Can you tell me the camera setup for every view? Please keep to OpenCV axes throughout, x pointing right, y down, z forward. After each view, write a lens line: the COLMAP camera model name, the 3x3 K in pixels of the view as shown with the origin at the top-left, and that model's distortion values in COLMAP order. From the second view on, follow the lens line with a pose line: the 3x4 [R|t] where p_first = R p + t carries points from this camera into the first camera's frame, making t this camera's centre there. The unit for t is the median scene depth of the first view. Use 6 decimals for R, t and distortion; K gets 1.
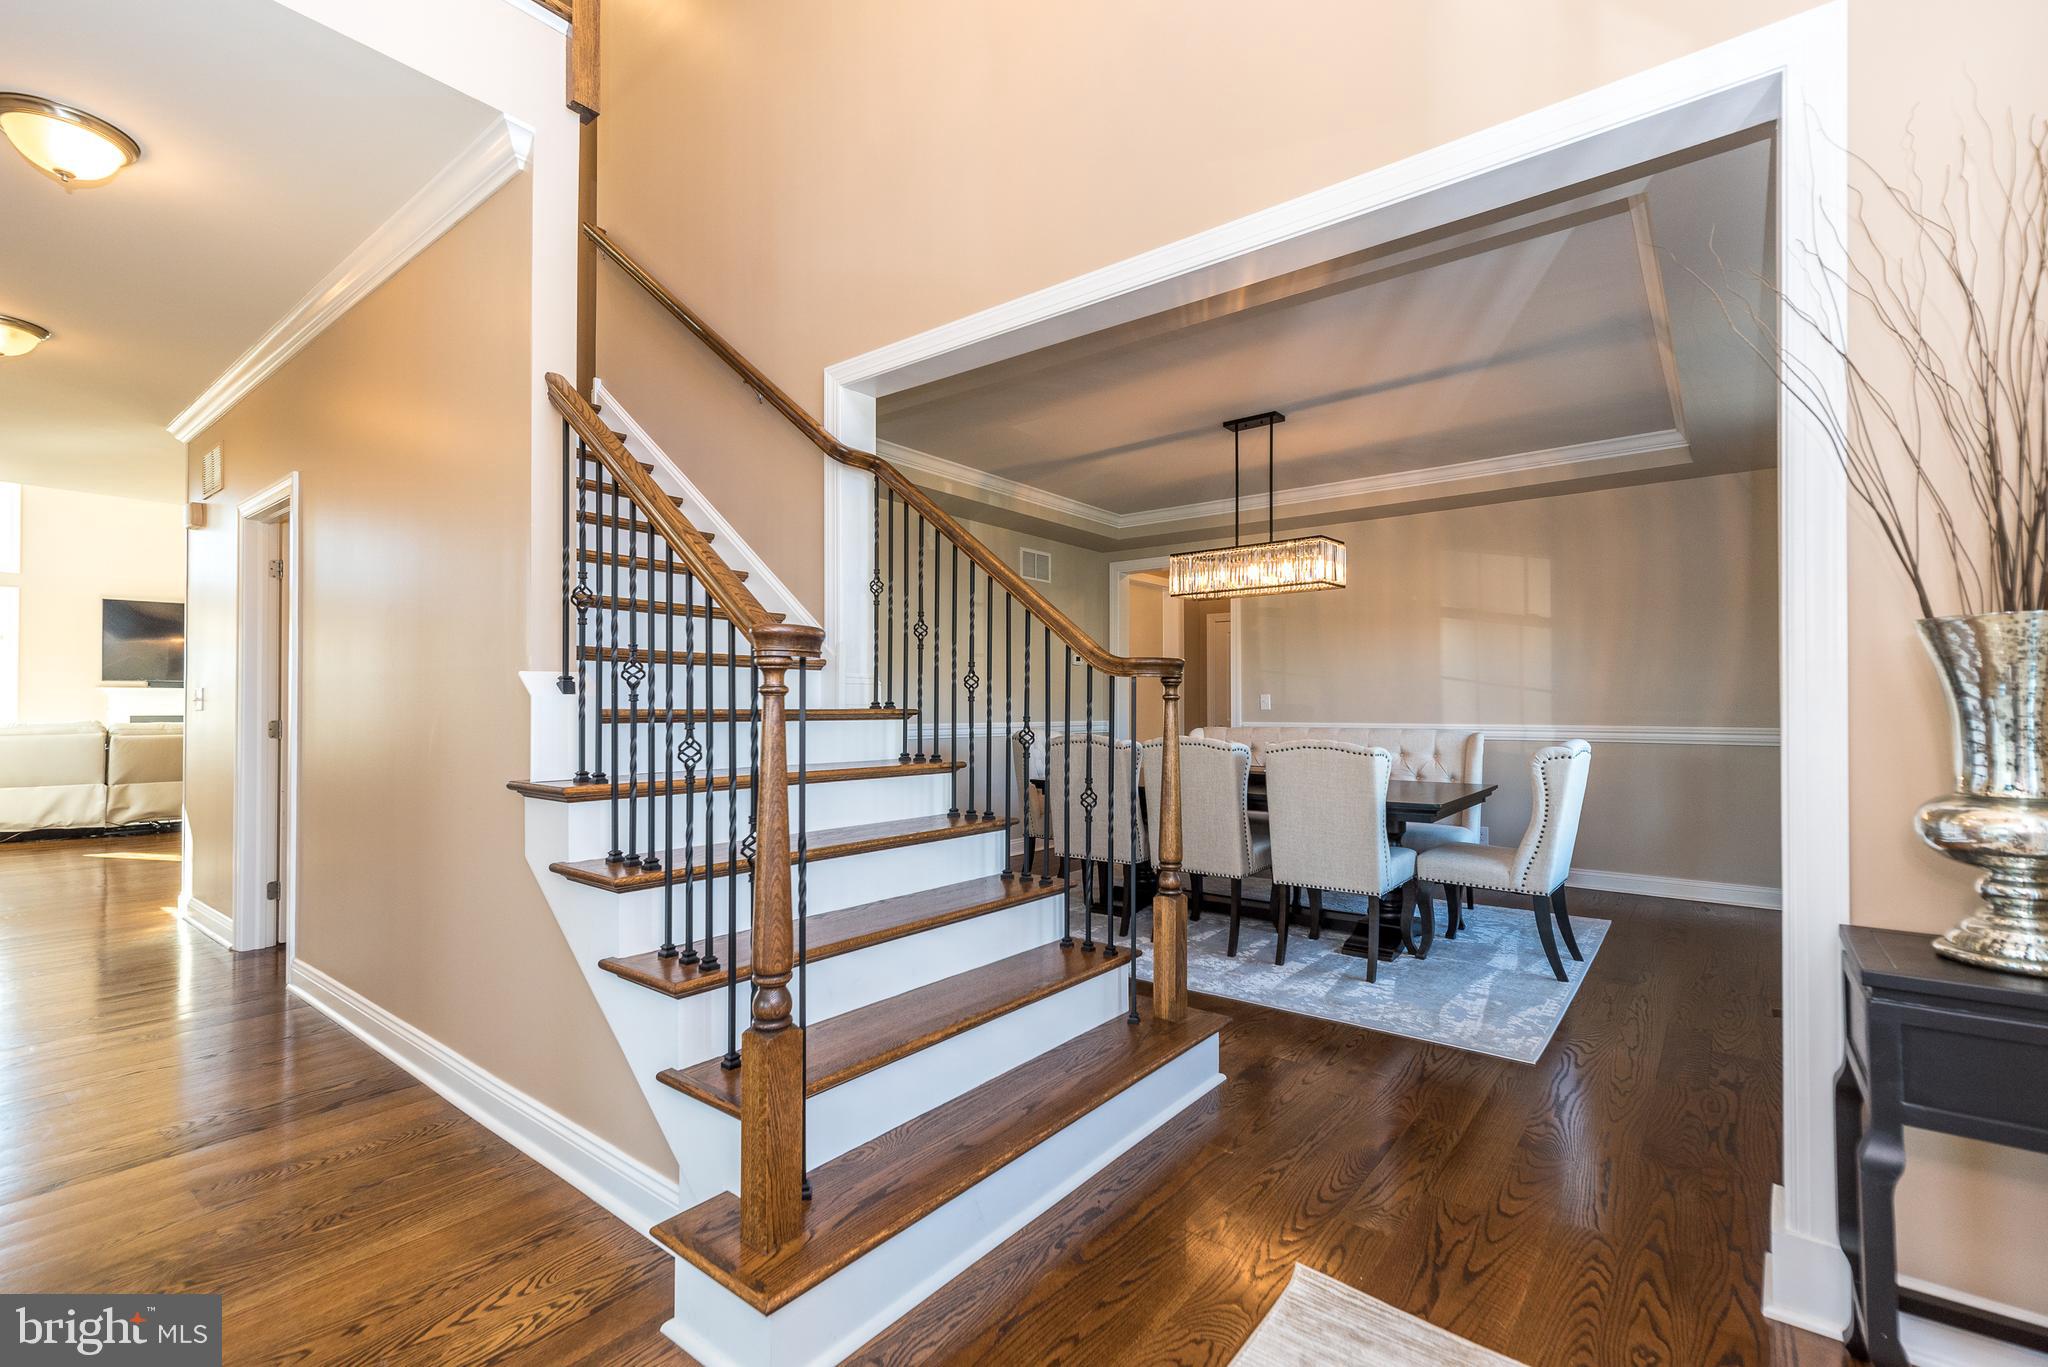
lens RADIAL K [[908.2, 0, 1021.1], [0, 908.2, 706.6], [0, 0, 1]] dist [0.010322, -0.000154]
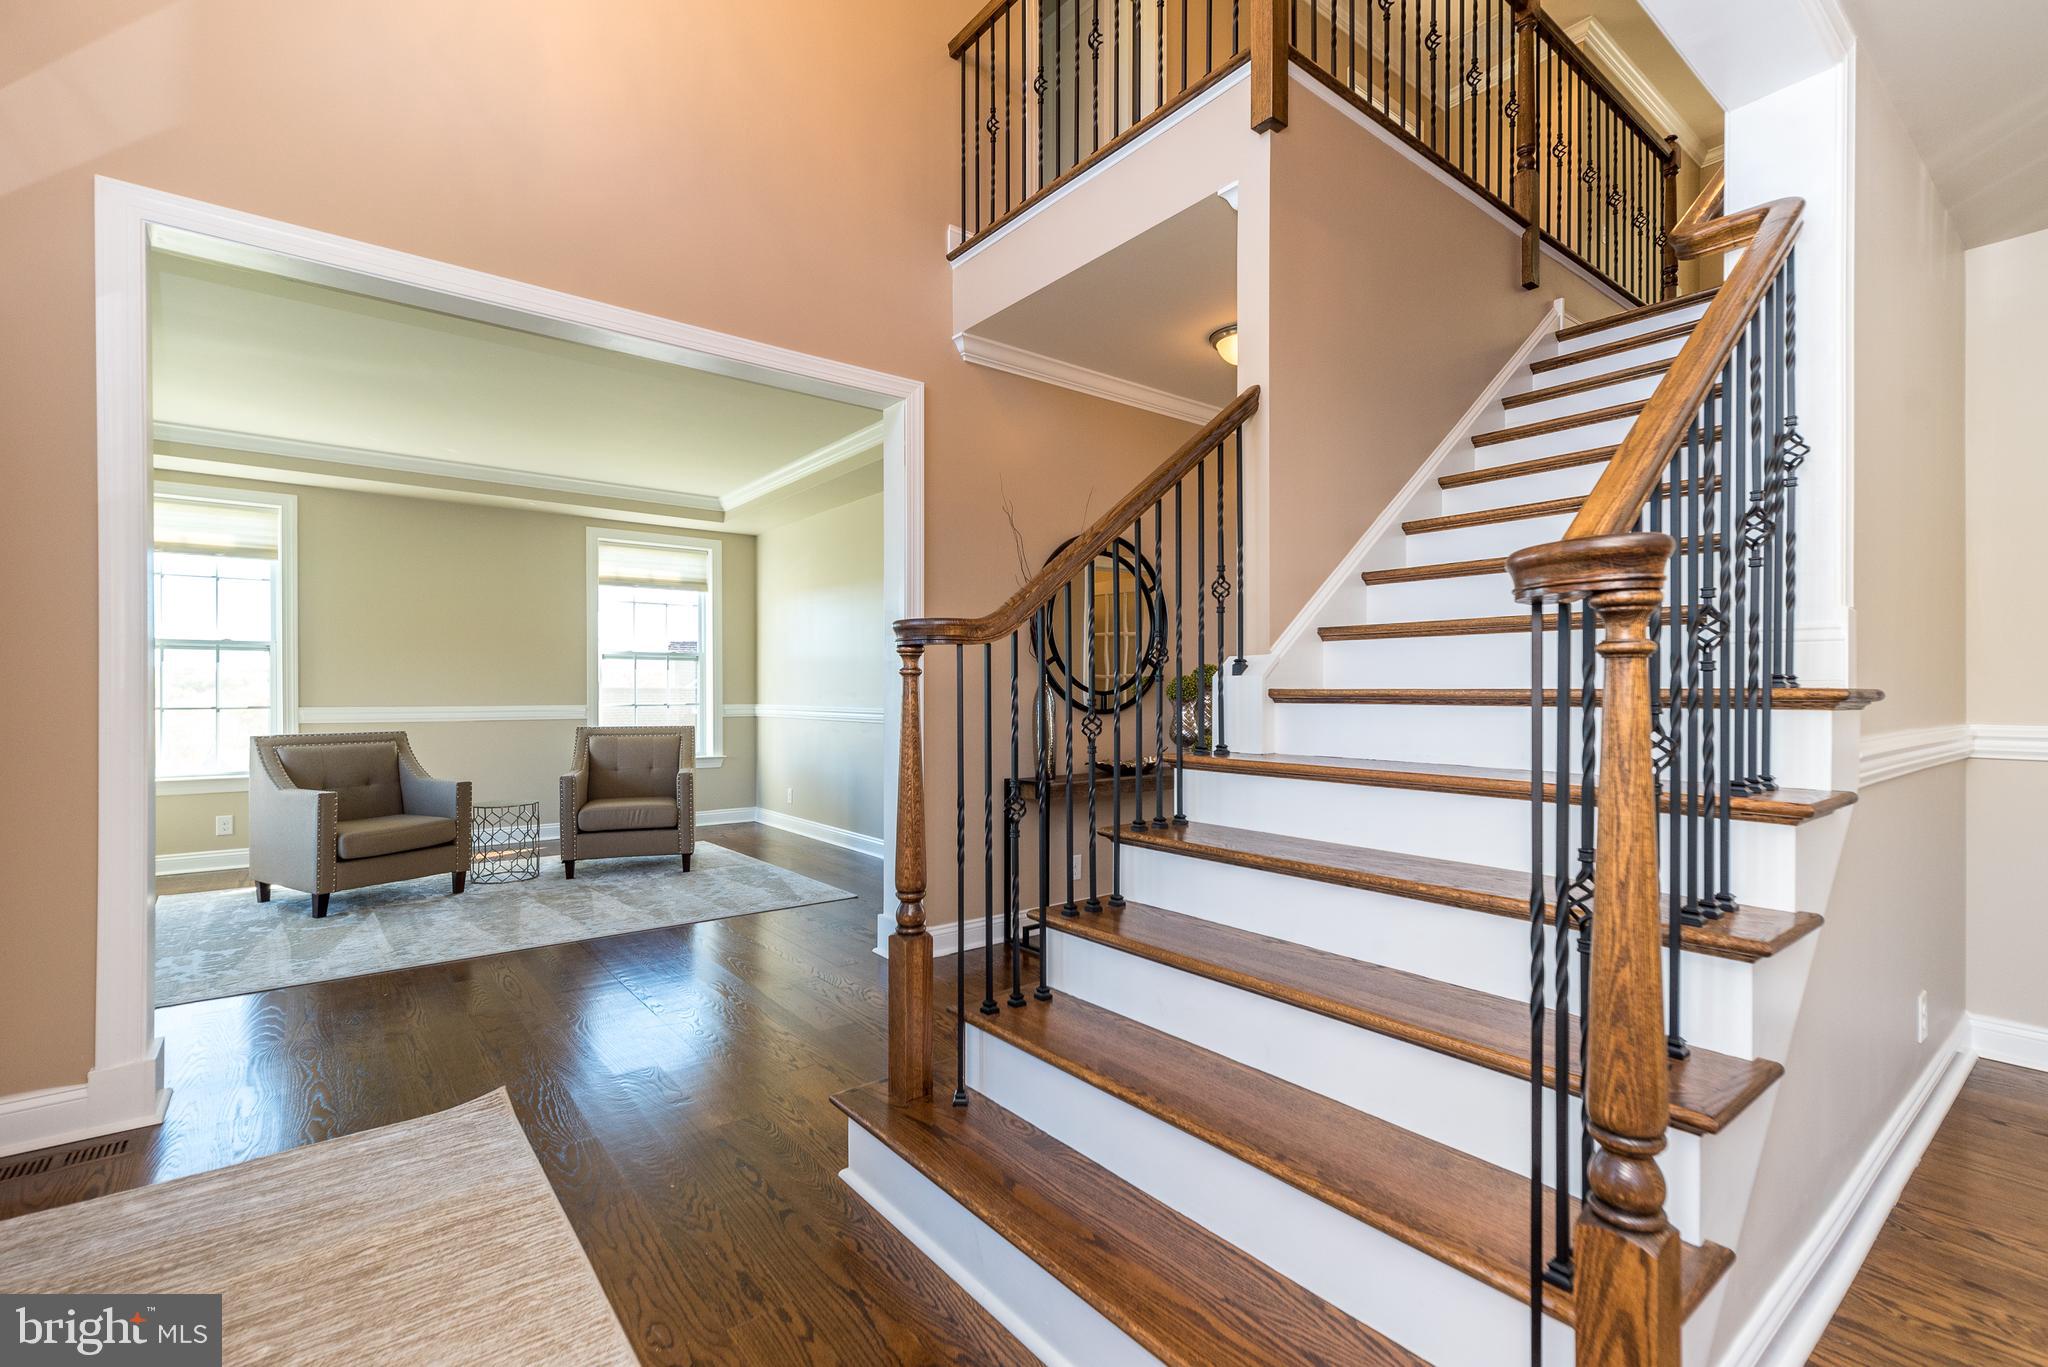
lens RADIAL K [[900.1, 0, 1014.2], [0, 900.1, 689.2], [0, 0, 1]] dist [0.013132, 0.000150]
pose [[-0.243899, -0.004187, -0.969792, 0.671301], [0.002151, 0.999986, -0.004858, 0.005467], [0.969798, -0.003271, -0.243886, 1.032408]]
